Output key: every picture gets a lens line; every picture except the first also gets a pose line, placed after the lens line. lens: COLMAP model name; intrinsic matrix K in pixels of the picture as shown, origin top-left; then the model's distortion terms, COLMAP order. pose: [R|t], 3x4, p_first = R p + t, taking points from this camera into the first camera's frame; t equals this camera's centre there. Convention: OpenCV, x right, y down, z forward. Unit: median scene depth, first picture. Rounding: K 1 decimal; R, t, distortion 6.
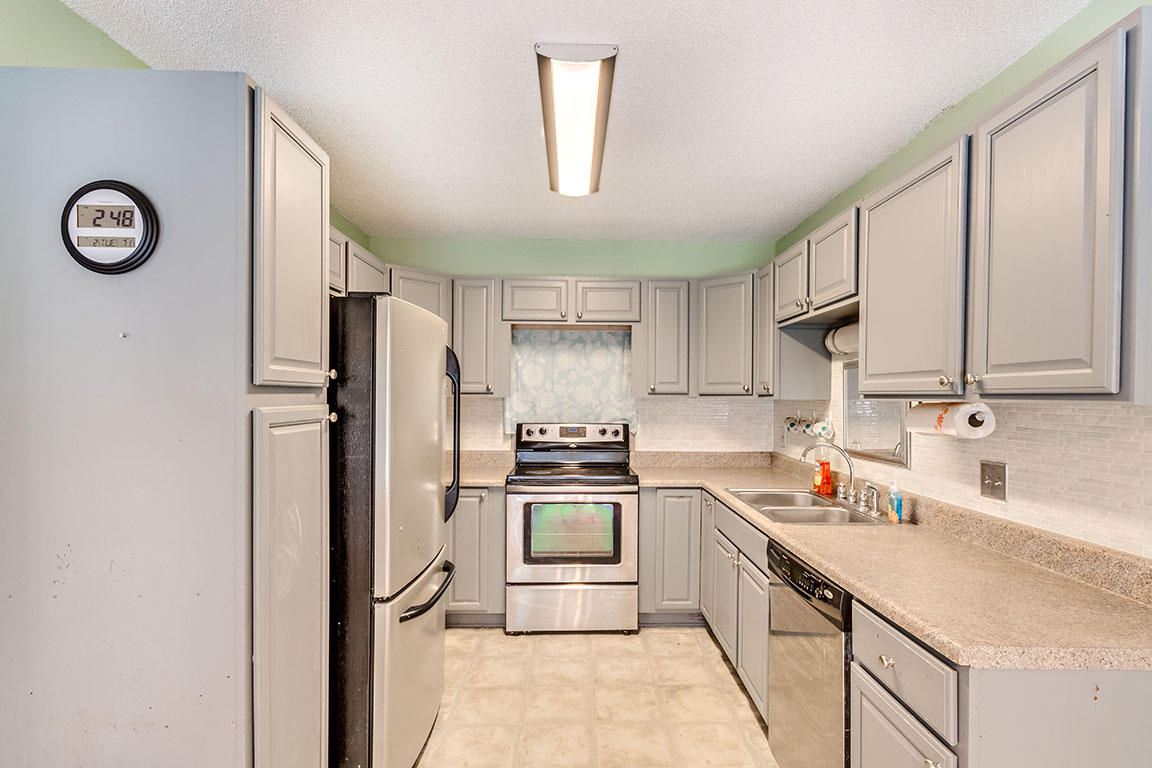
lens RADIAL K [[584.7, 0, 593.6], [0, 584.7, 401.8], [0, 0, 1]] dist [0.001068, 0.000170]
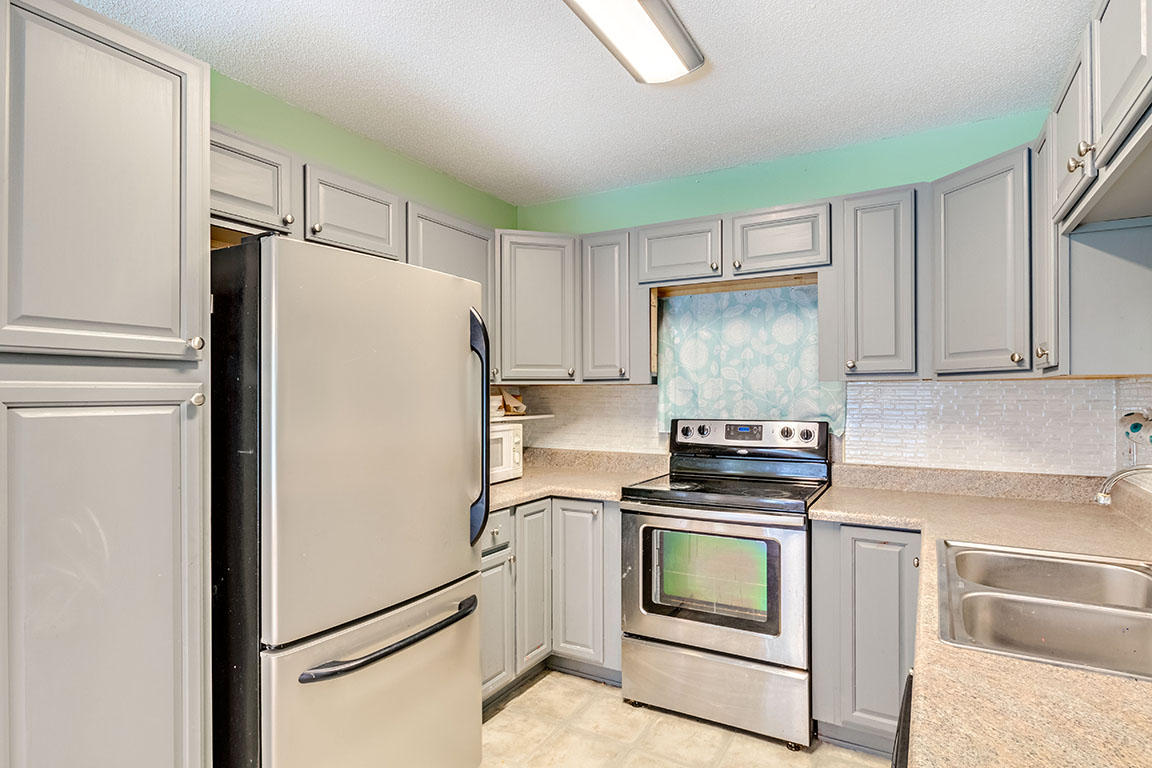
lens RADIAL K [[607.9, 0, 580.9], [0, 607.9, 391.6], [0, 0, 1]] dist [0.001012, 0.001254]
pose [[0.854083, -0.011642, -0.520006, 0.197202], [0.003238, 0.999849, -0.017066, 0.015527], [0.520126, 0.012892, 0.853992, 0.285253]]
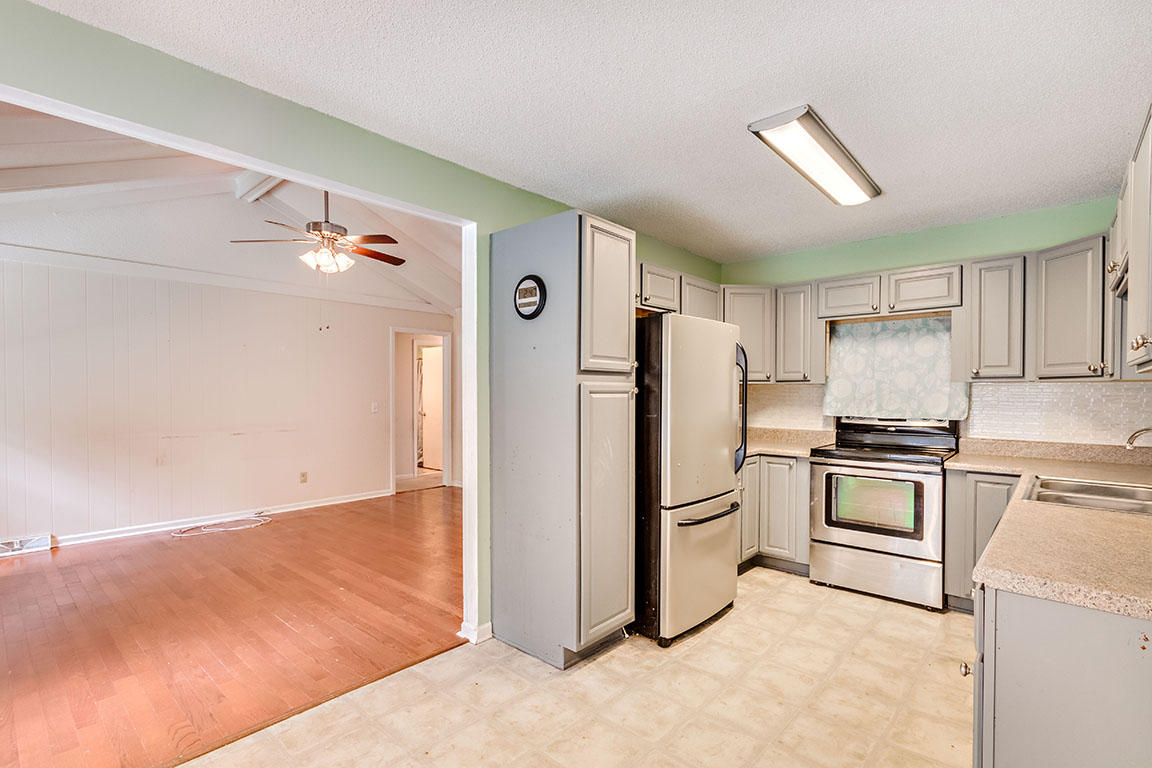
lens RADIAL K [[533.0, 0, 583.7], [0, 533.0, 398.0], [0, 0, 1]] dist [-0.000382, -0.000970]
pose [[0.729356, 0.003052, -0.684127, 0.237317], [-0.005481, 0.999984, -0.001382, 0.025224], [0.684112, 0.004758, 0.729362, -0.100194]]
